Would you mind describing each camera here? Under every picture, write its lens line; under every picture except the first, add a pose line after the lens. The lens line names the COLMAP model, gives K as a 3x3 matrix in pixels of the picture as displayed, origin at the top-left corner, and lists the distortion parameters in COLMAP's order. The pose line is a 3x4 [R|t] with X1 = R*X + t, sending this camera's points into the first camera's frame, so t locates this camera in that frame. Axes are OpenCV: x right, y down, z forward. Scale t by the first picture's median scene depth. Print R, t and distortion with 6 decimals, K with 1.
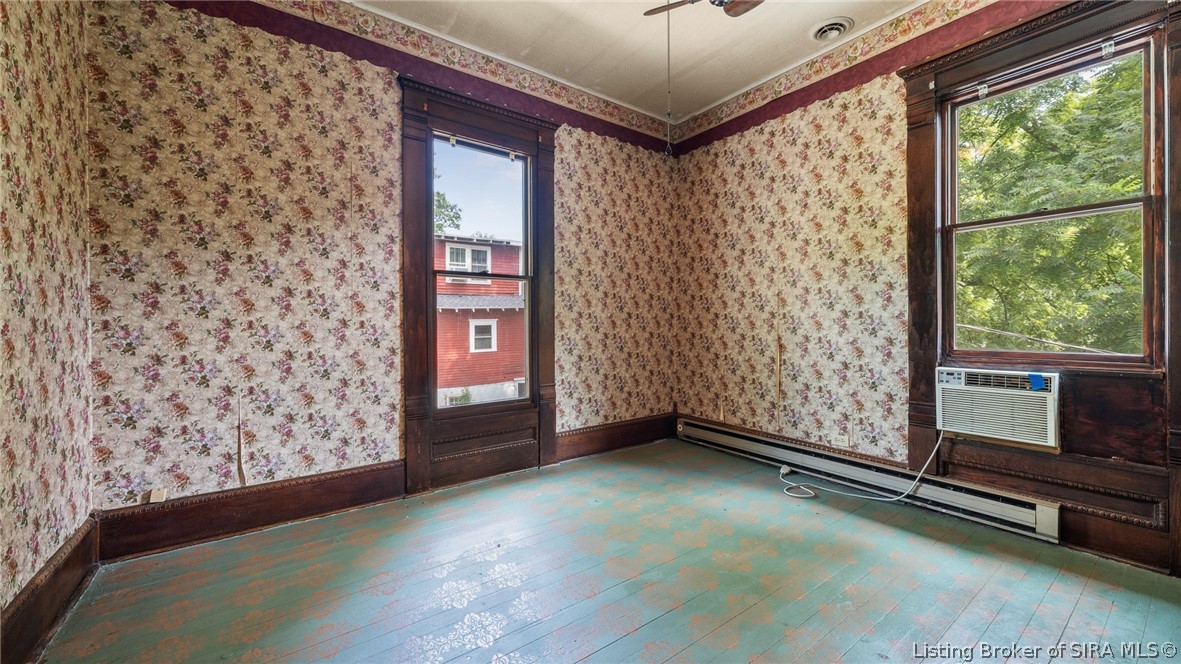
lens RADIAL K [[462.6, 0, 594.1], [0, 462.6, 322.8], [0, 0, 1]] dist [0.002314, -0.000561]
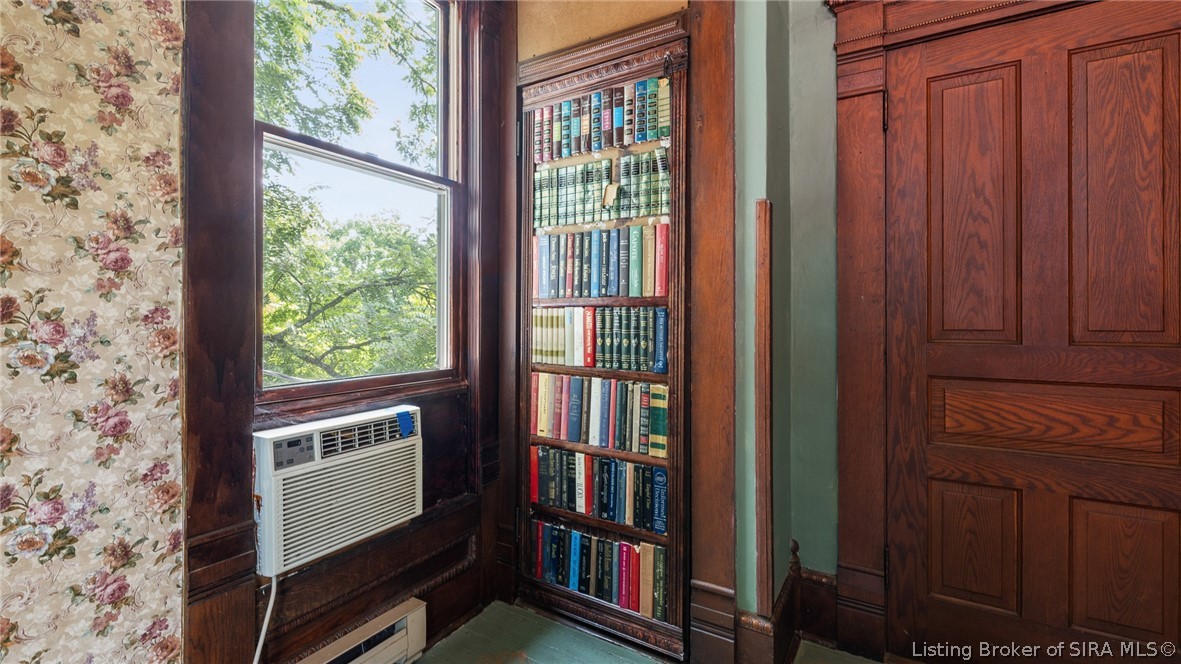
lens RADIAL K [[521.6, 0, 593.8], [0, 521.6, 319.9], [0, 0, 1]] dist [-0.000433, -0.000283]
pose [[-0.392845, 0.012678, 0.919517, 0.148720], [0.011268, 0.999896, -0.008972, -0.004213], [-0.919536, 0.006836, -0.392947, 0.816961]]
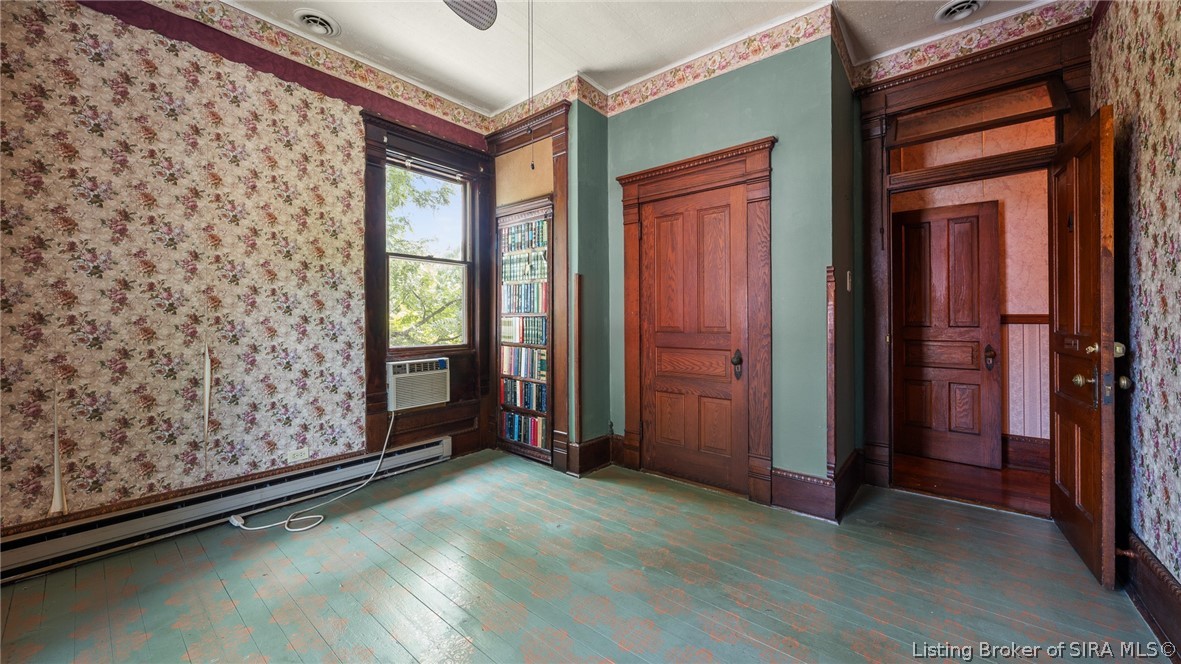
lens RADIAL K [[428.8, 0, 588.0], [0, 428.8, 322.3], [0, 0, 1]] dist [-0.002437, -0.000107]
pose [[-0.249557, 0.010294, 0.968306, -0.482292], [0.012556, 0.999894, -0.007394, 0.000506], [-0.968279, 0.010313, -0.249659, 0.689683]]
